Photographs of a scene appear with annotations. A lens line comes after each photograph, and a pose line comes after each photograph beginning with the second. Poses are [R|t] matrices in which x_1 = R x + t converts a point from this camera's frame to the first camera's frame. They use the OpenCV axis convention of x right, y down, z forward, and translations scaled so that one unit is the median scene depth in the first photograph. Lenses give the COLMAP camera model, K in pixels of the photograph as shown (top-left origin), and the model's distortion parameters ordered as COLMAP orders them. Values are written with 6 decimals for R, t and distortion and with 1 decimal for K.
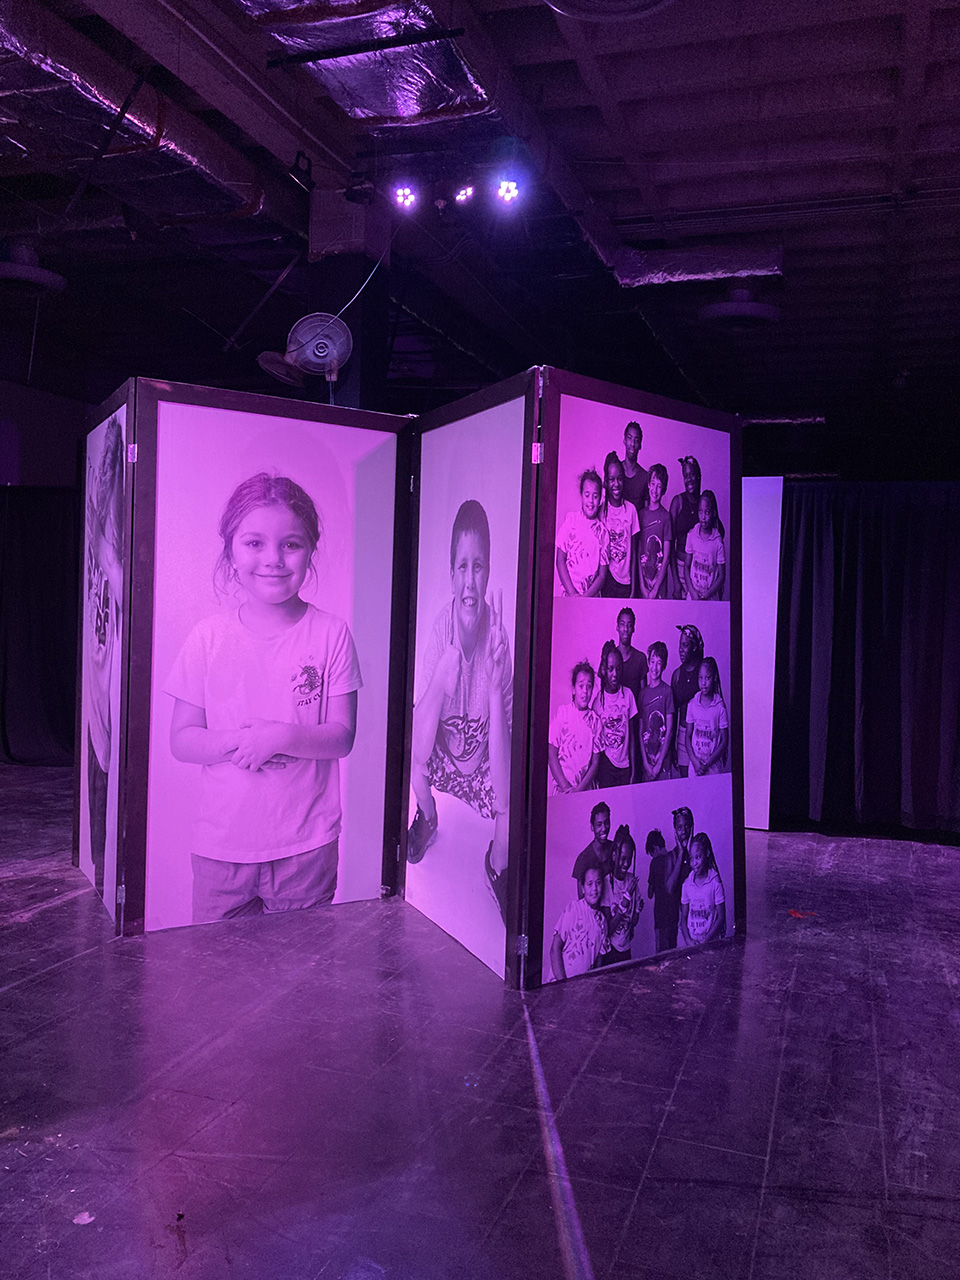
lens RADIAL K [[1074.7, 0, 479.5], [0, 1074.7, 629.7], [0, 0, 1]] dist [0.030537, -0.035729]
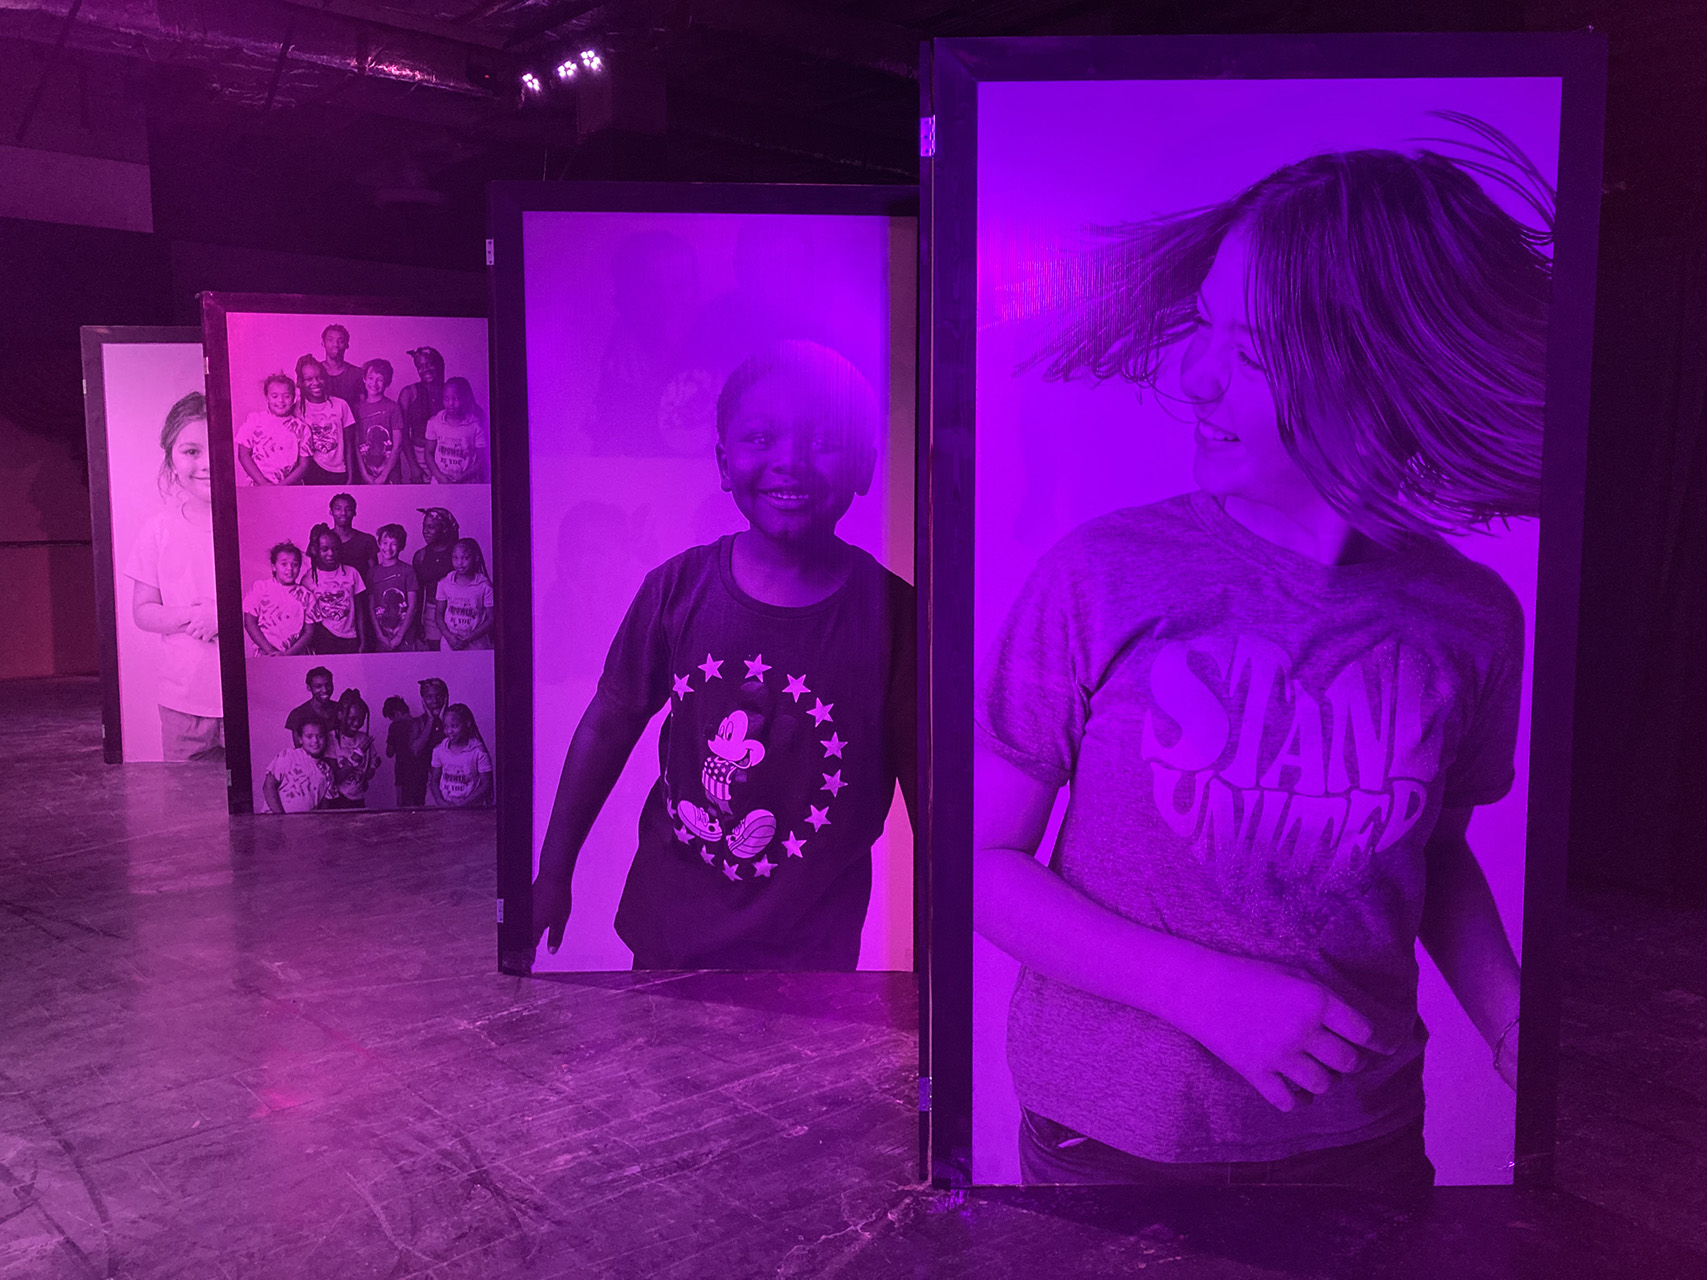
lens RADIAL K [[1433.2, 0, 864.7], [0, 1433.2, 647.3], [0, 0, 1]] dist [0.030537, -0.035729]
pose [[0.857043, 0.015346, -0.515016, 1.357496], [0.022335, 0.997510, 0.066890, 0.050032], [0.514760, -0.068831, 0.854567, -0.001589]]
